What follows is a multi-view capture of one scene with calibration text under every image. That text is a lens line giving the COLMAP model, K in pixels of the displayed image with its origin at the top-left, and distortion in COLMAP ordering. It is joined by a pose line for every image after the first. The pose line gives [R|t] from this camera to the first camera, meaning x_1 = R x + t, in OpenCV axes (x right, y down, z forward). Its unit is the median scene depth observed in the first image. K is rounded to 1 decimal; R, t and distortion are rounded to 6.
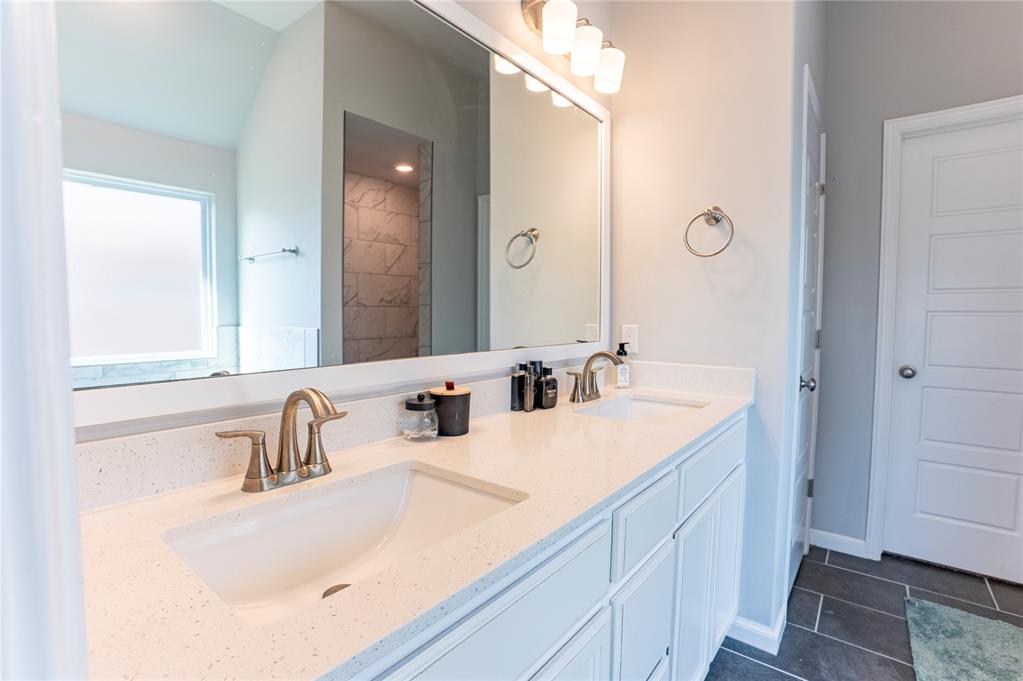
lens RADIAL K [[482.1, 0, 515.7], [0, 482.1, 343.4], [0, 0, 1]] dist [-0.082565, 0.029438]
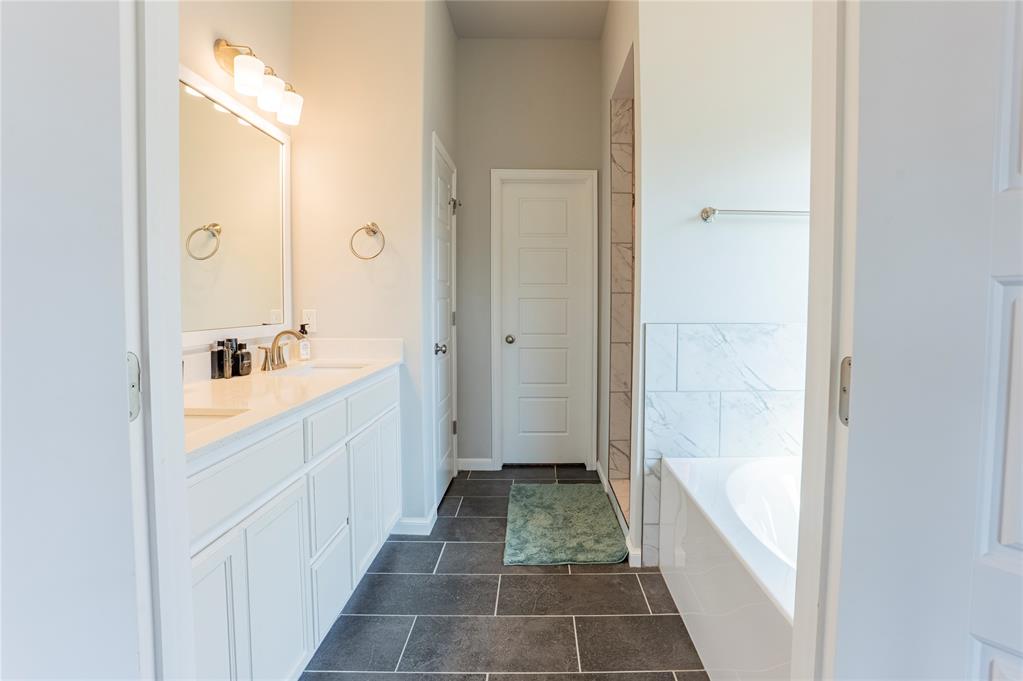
lens RADIAL K [[514.1, 0, 545.8], [0, 514.1, 326.4], [0, 0, 1]] dist [-0.089729, 0.037759]
pose [[0.782916, -0.028953, 0.621454, -0.111942], [0.036675, 0.999327, 0.000355, 0.030913], [-0.621046, 0.022513, 0.783451, -0.472122]]
